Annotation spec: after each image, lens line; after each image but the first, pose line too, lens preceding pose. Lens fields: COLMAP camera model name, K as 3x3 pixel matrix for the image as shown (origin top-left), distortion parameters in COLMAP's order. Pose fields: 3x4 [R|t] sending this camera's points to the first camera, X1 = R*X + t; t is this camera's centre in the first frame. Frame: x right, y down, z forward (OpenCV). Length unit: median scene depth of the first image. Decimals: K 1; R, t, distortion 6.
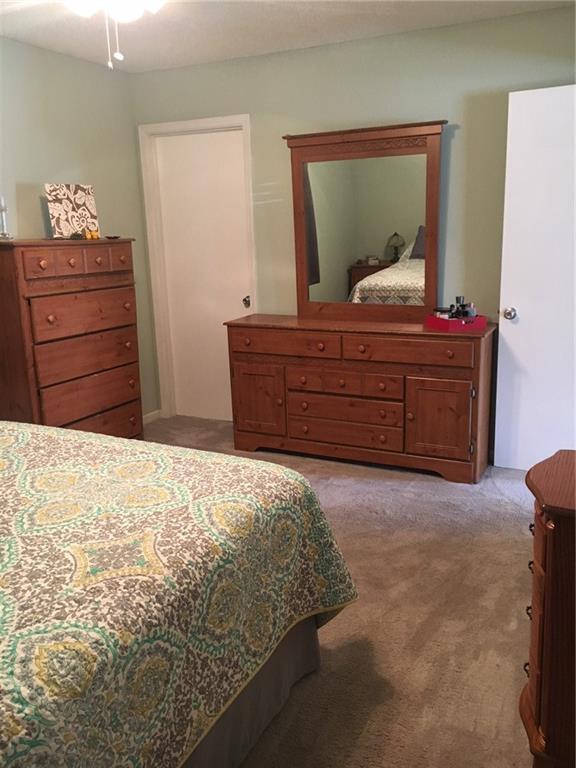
lens RADIAL K [[654.3, 0, 288.0], [0, 654.3, 384.0], [0, 0, 1]] dist [0.008939, 0.002144]
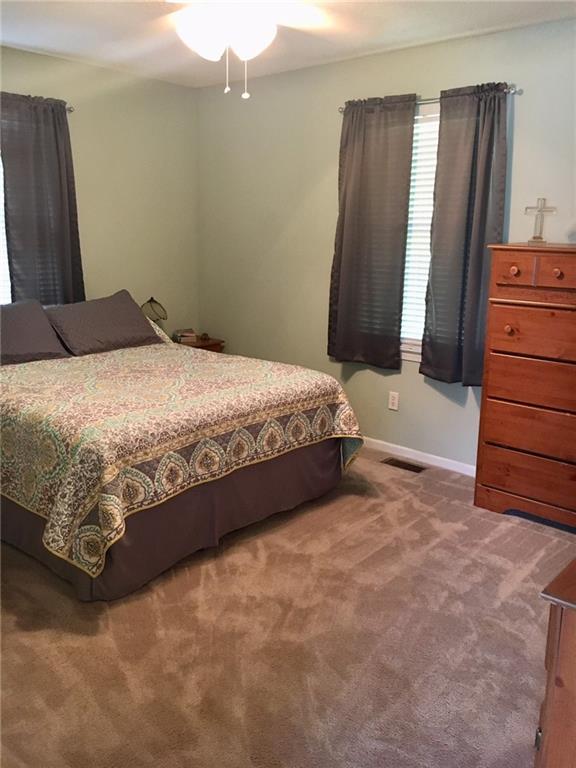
lens RADIAL K [[654.3, 0, 288.0], [0, 654.3, 384.0], [0, 0, 1]] dist [0.008939, 0.002144]
pose [[-0.274166, 0.243781, -0.930271, 0.609185], [-0.220857, 0.925520, 0.307627, -0.244518], [0.935978, 0.289798, -0.199906, 0.911715]]
